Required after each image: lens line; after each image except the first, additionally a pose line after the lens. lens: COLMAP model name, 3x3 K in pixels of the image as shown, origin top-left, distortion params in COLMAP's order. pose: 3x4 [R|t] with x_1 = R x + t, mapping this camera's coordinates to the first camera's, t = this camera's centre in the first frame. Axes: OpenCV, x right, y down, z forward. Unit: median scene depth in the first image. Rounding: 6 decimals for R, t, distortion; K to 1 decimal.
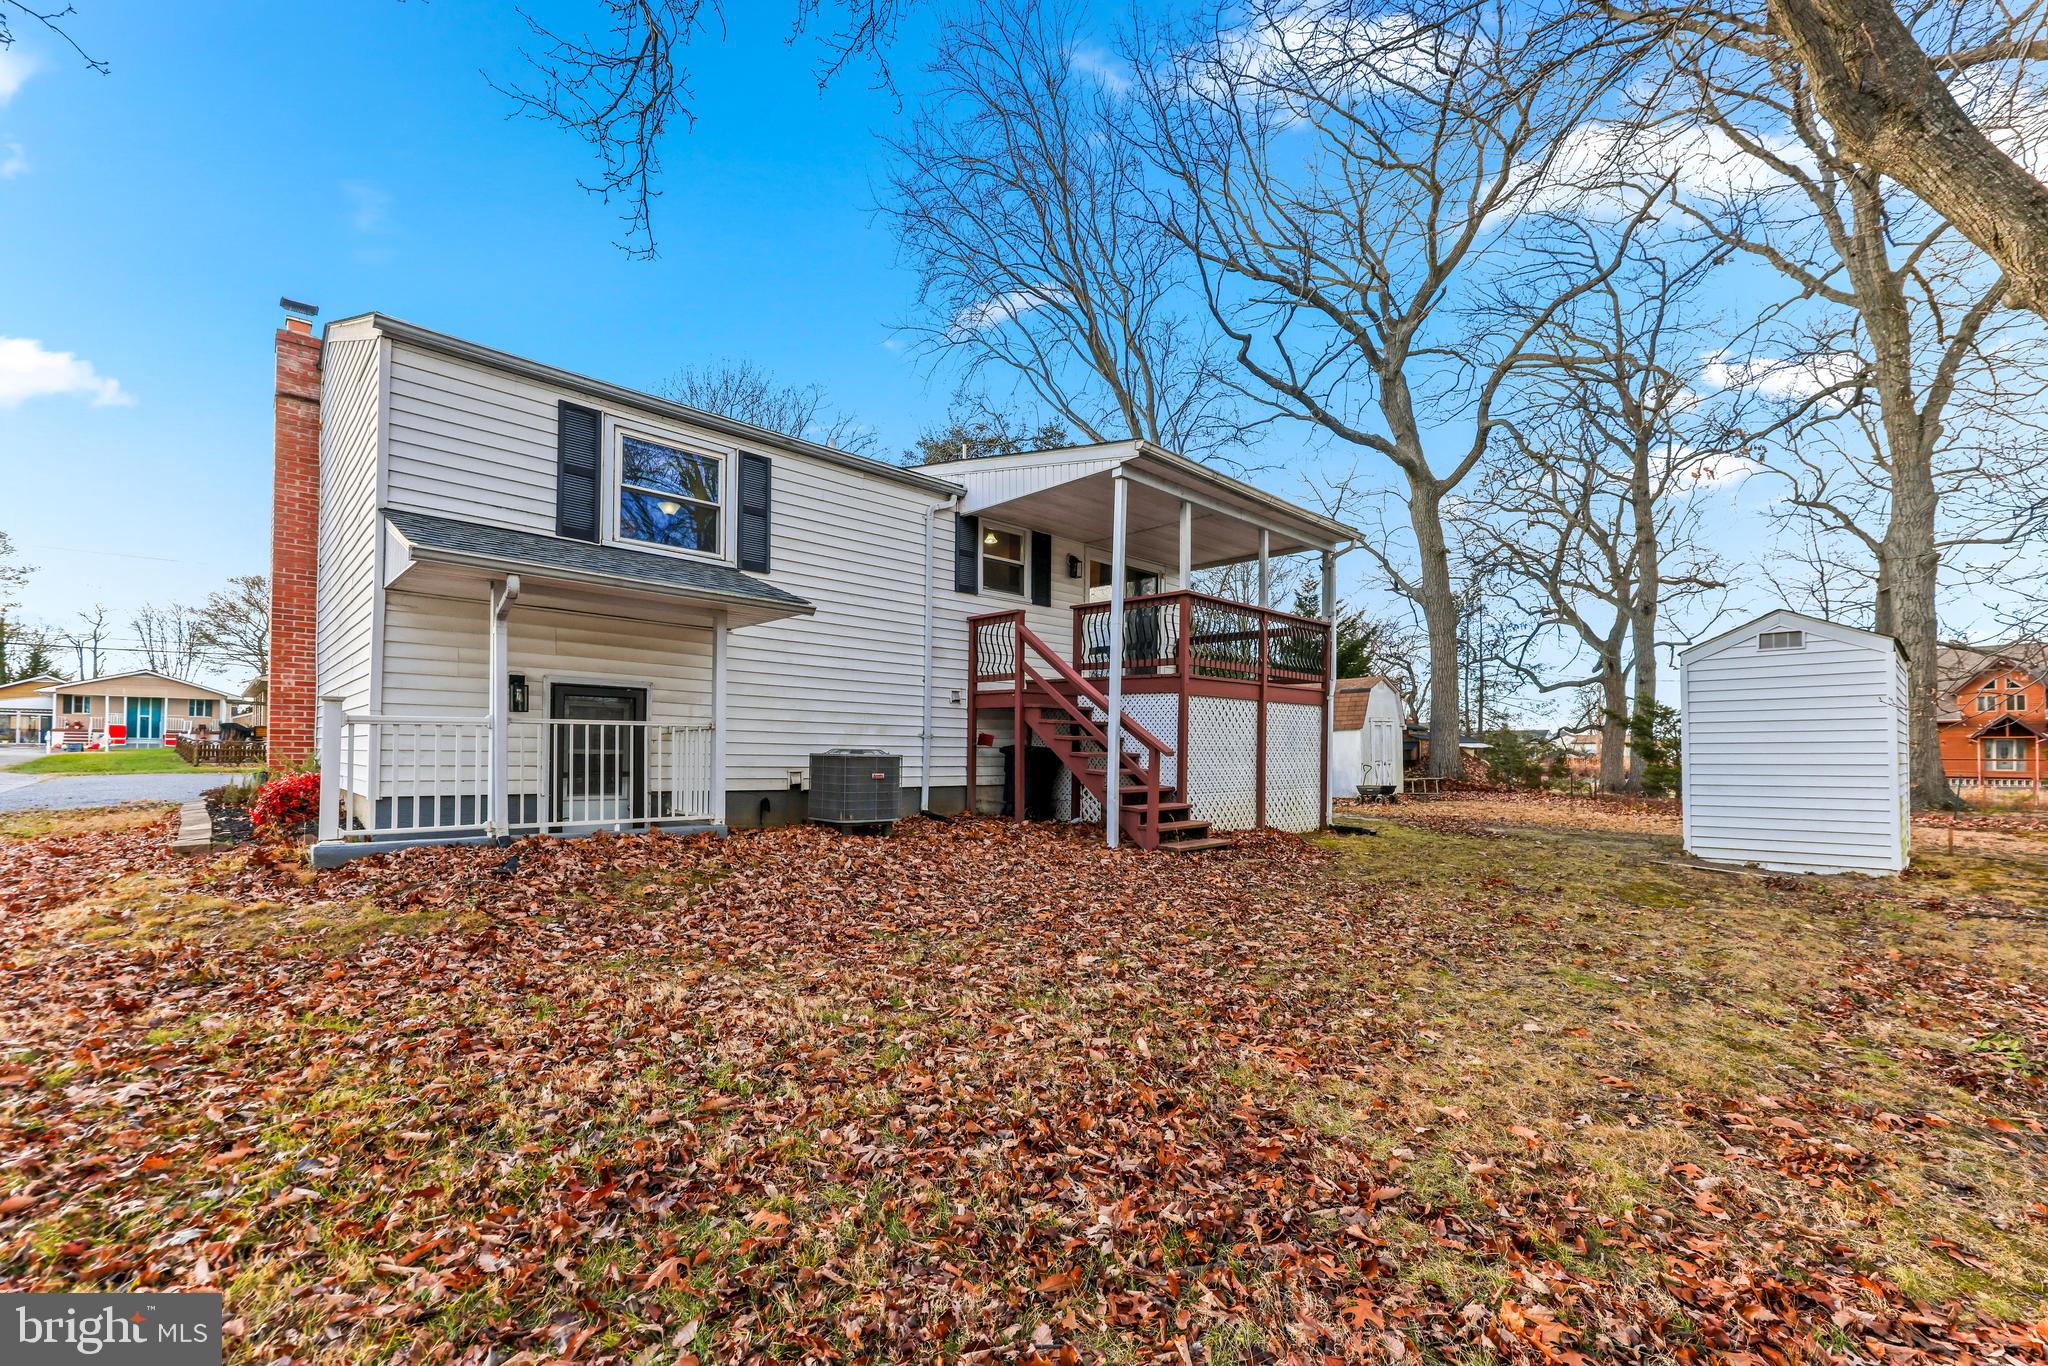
lens RADIAL K [[846.7, 0, 993.9], [0, 846.7, 743.2], [0, 0, 1]] dist [-0.005387, 0.000749]
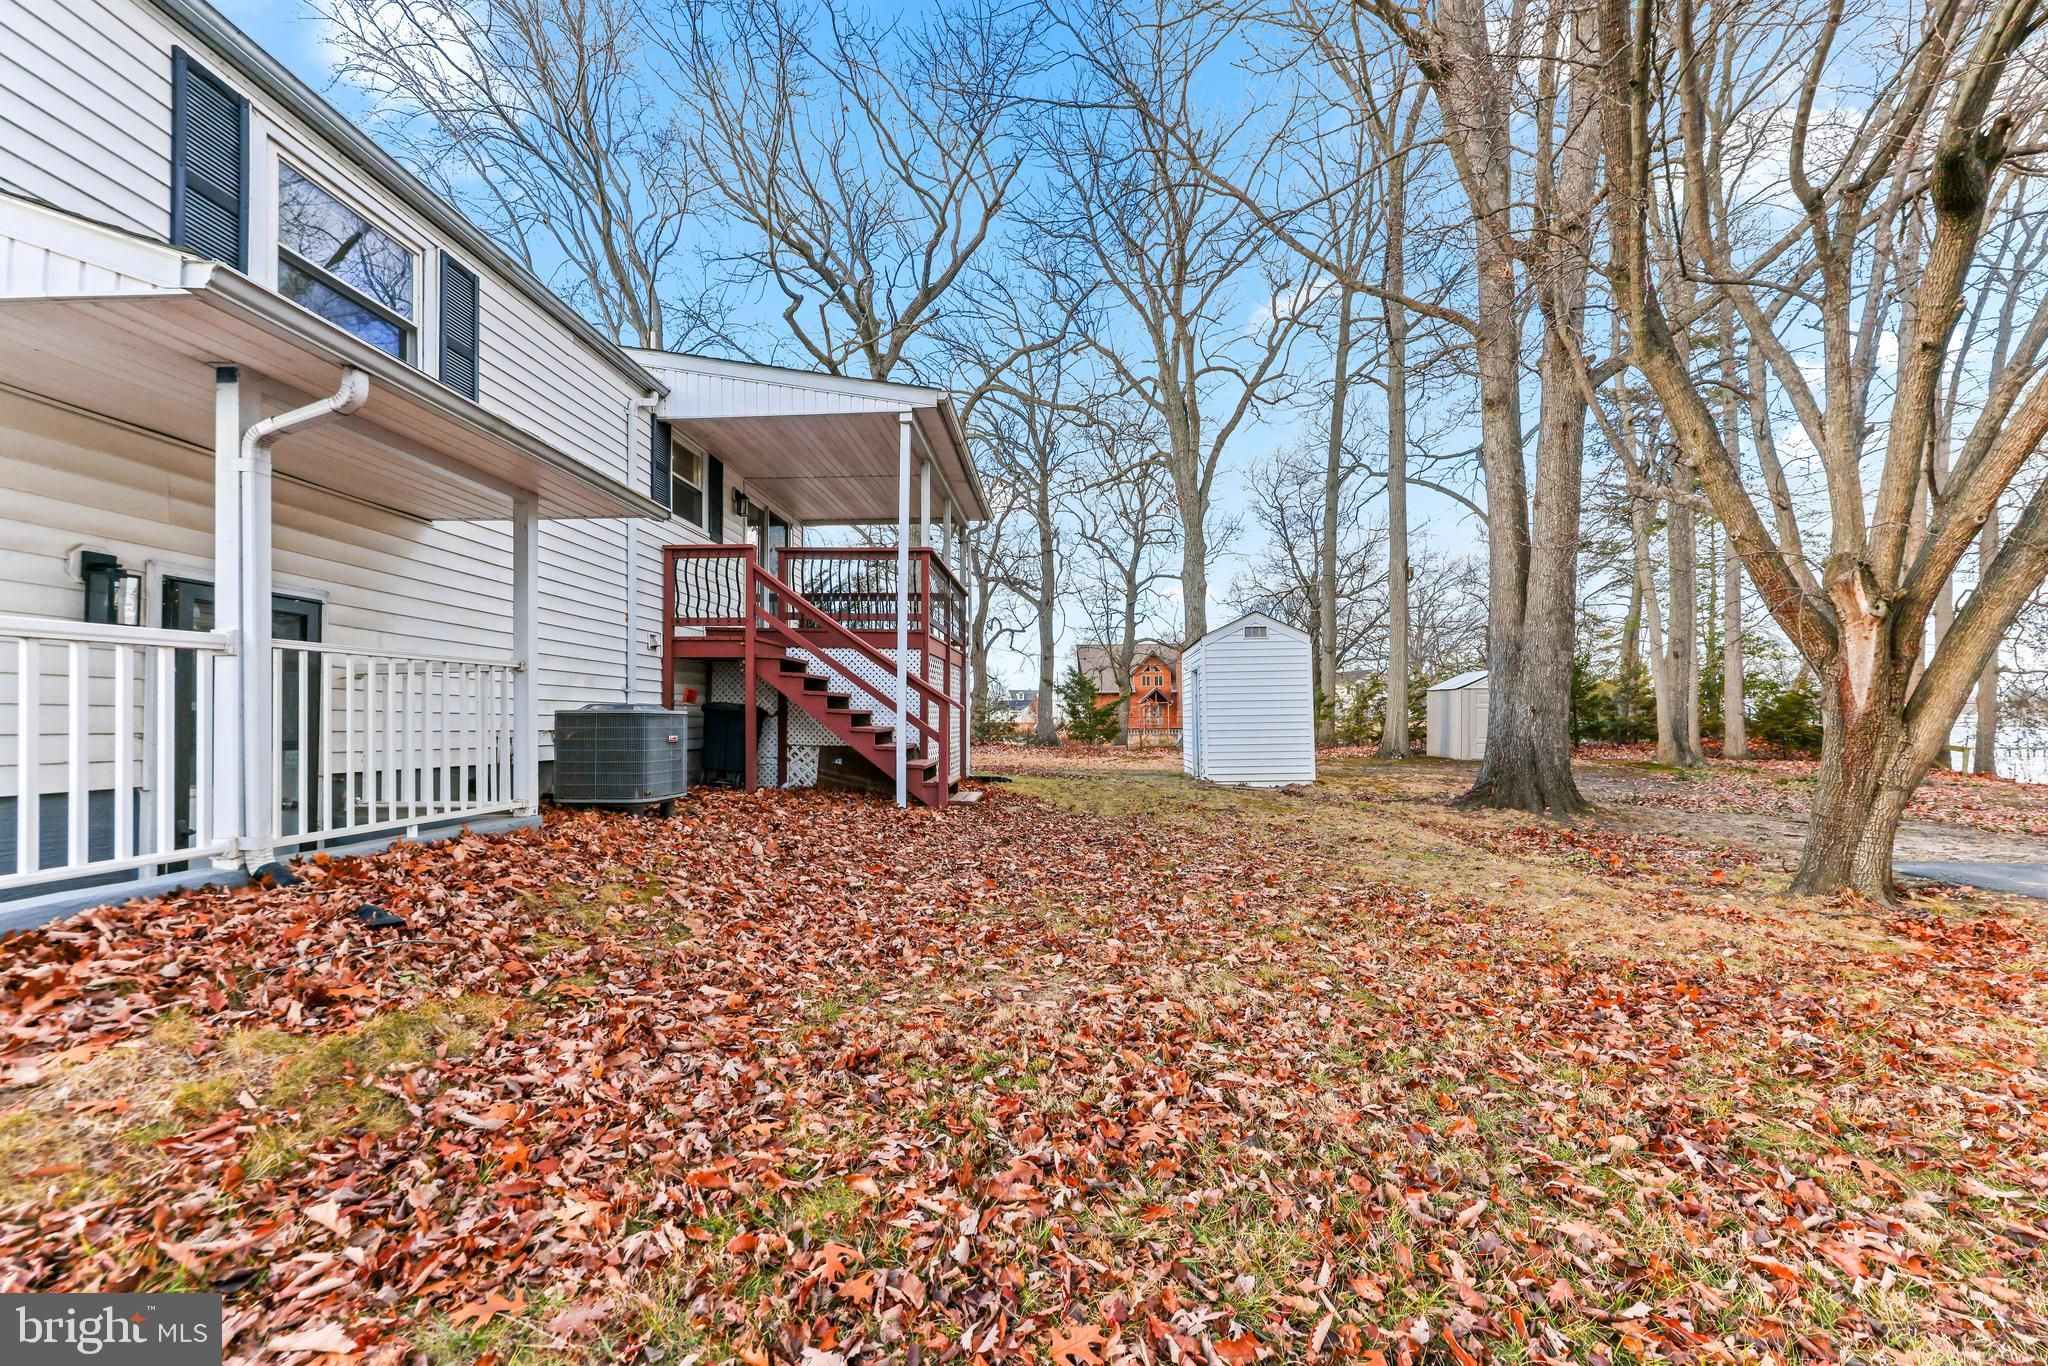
lens RADIAL K [[846.7, 0, 1020.9], [0, 846.7, 700.6], [0, 0, 1]] dist [-0.005387, 0.000749]
pose [[0.724859, 0.004000, 0.688886, -0.418481], [0.002571, 0.999960, -0.008511, 0.010720], [-0.688893, 0.007941, 0.724820, 0.212958]]
